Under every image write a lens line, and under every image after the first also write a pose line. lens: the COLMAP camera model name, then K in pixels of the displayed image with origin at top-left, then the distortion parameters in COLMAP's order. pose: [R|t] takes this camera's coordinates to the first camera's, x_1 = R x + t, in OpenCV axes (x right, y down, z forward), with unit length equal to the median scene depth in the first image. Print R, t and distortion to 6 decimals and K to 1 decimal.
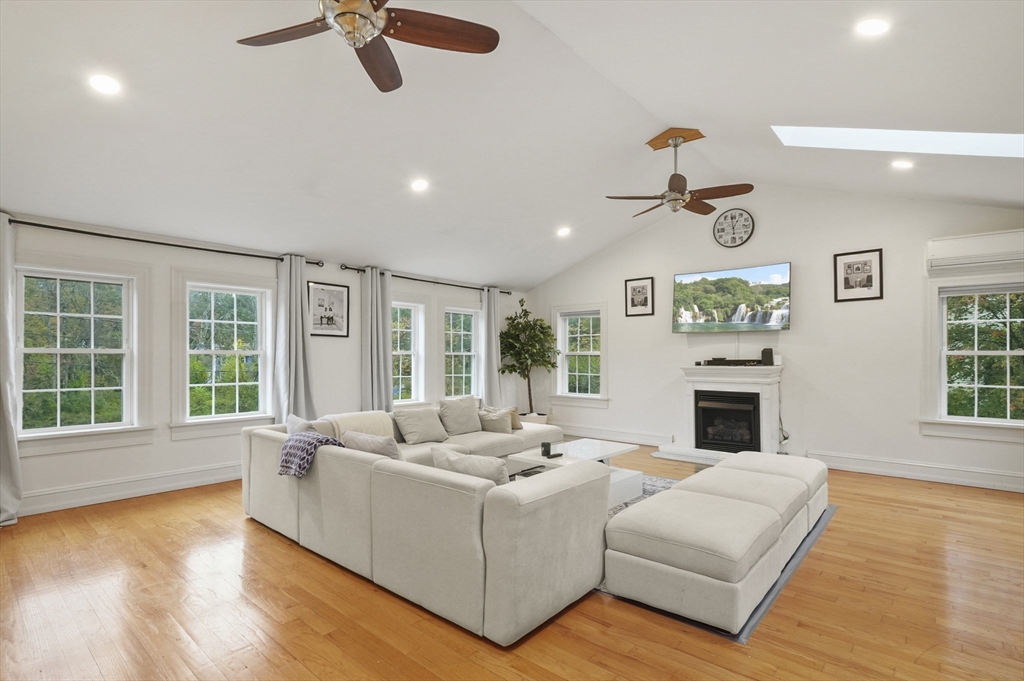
lens RADIAL K [[502.7, 0, 478.3], [0, 502.7, 353.2], [0, 0, 1]] dist [0.005352, -0.004158]
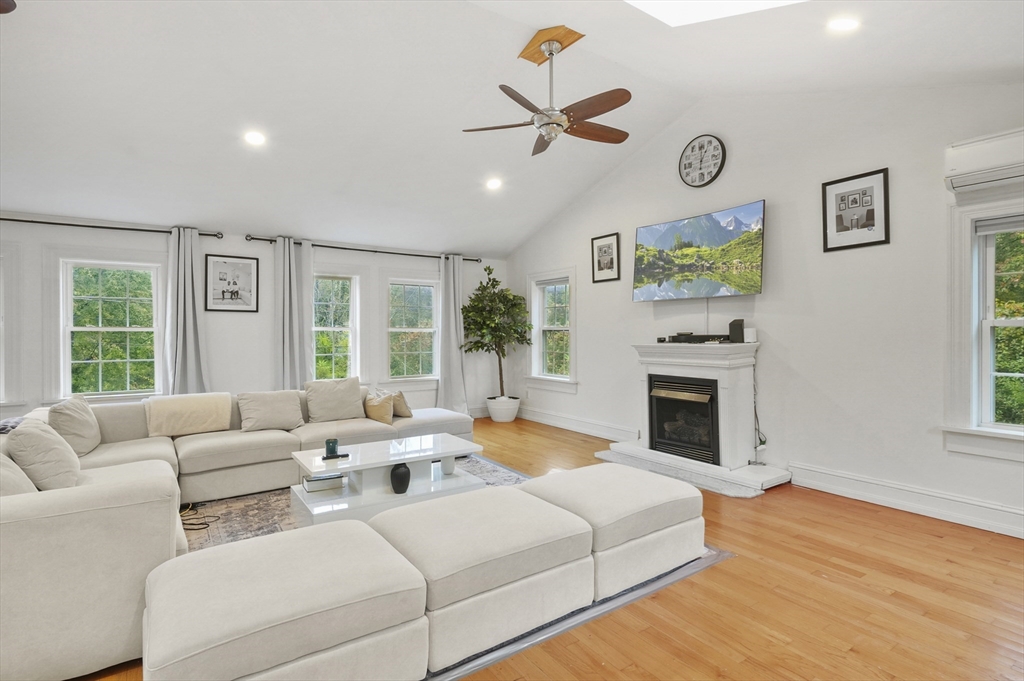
lens RADIAL K [[502.7, 0, 482.0], [0, 502.7, 330.3], [0, 0, 1]] dist [0.005352, -0.004158]
pose [[0.969441, -0.005443, -0.245265, 0.383944], [0.005879, 0.999982, 0.001042, 0.003309], [0.245254, -0.002452, 0.969456, 0.190456]]
